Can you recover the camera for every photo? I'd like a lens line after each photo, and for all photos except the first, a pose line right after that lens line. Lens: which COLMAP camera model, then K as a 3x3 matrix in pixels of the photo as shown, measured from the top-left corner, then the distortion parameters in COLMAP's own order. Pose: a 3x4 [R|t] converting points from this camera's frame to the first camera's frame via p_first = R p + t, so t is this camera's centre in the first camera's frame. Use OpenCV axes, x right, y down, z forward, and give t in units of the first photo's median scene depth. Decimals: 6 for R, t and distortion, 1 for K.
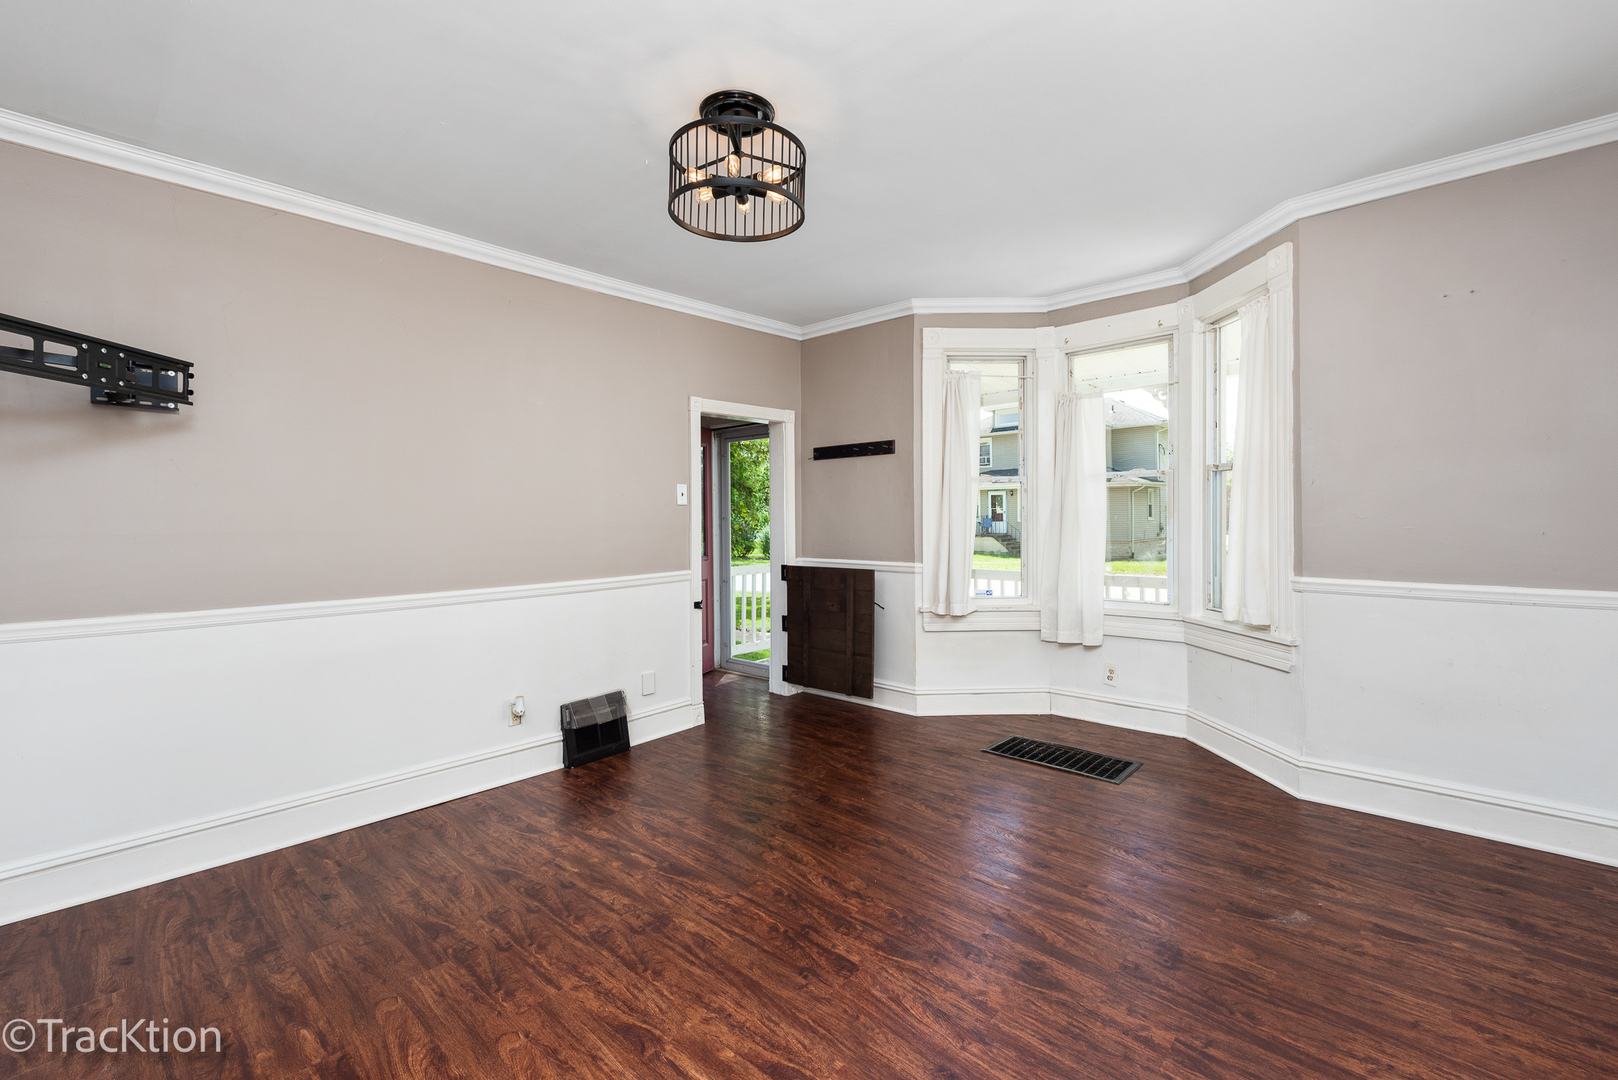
lens RADIAL K [[714.8, 0, 814.4], [0, 714.8, 526.9], [0, 0, 1]] dist [0.001437, 0.000306]
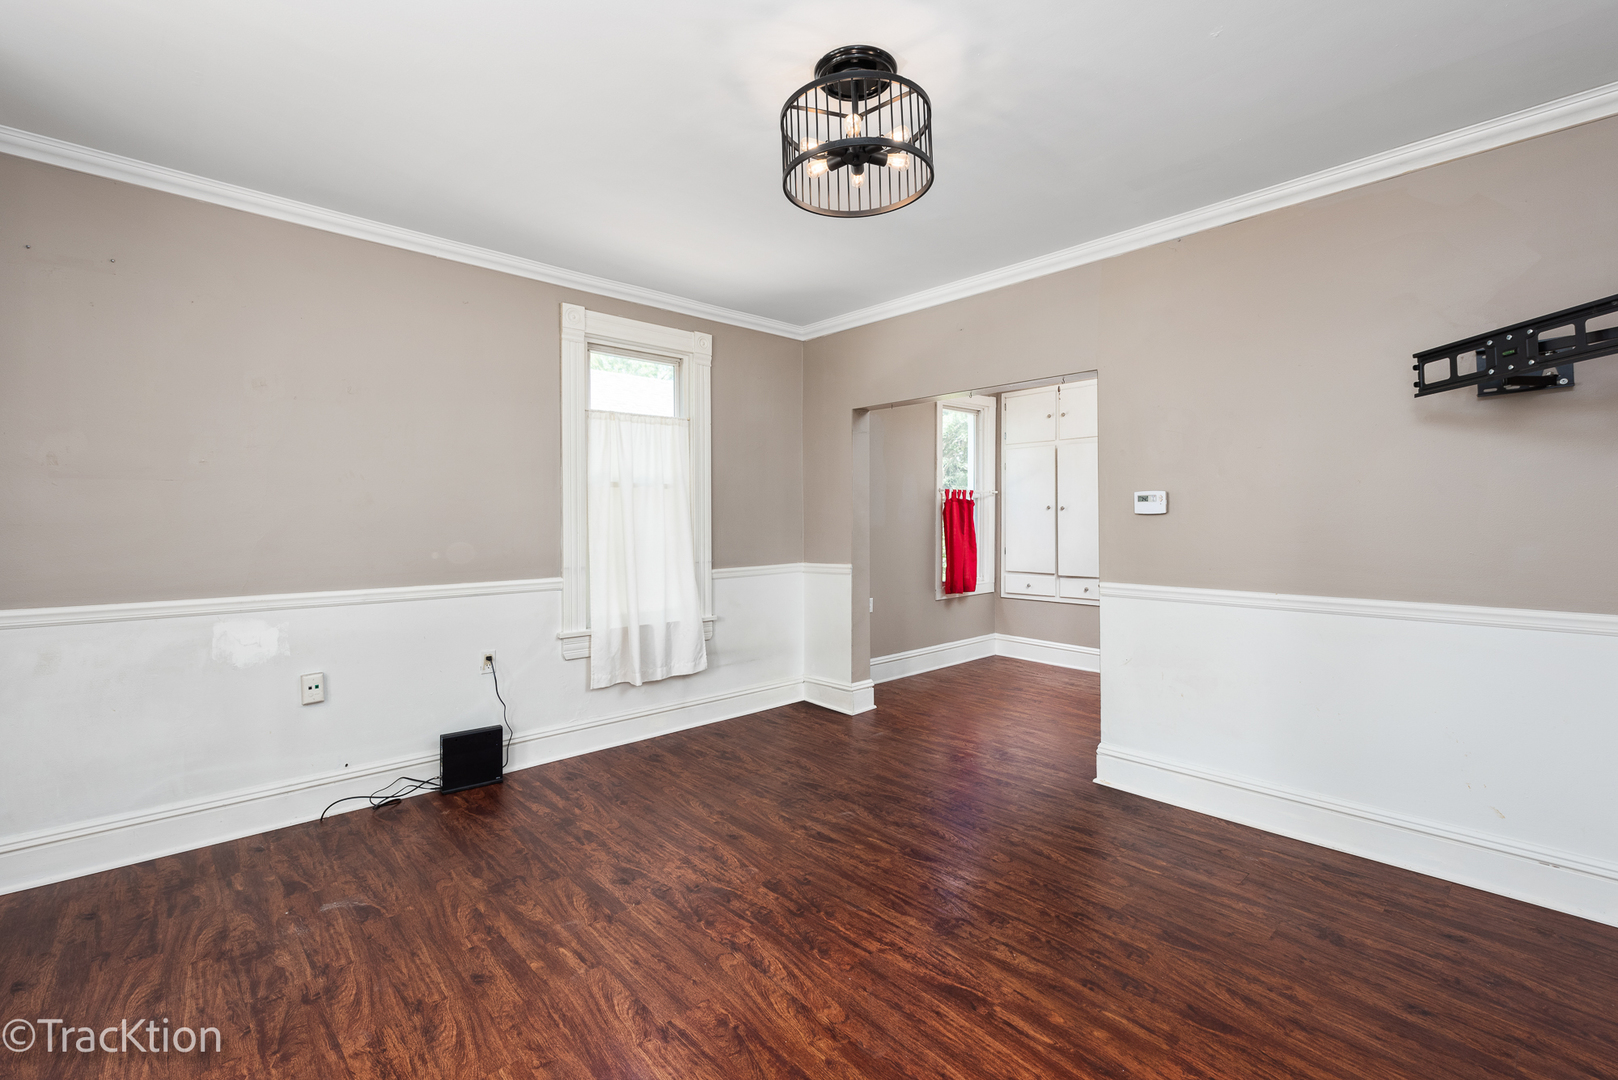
lens RADIAL K [[714.8, 0, 810.0], [0, 714.8, 536.7], [0, 0, 1]] dist [0.001437, 0.000306]
pose [[-0.995587, 0.013897, 0.092806, -0.132458], [0.017051, 0.999301, 0.033275, -0.023028], [-0.092279, 0.034710, -0.995128, 2.022849]]
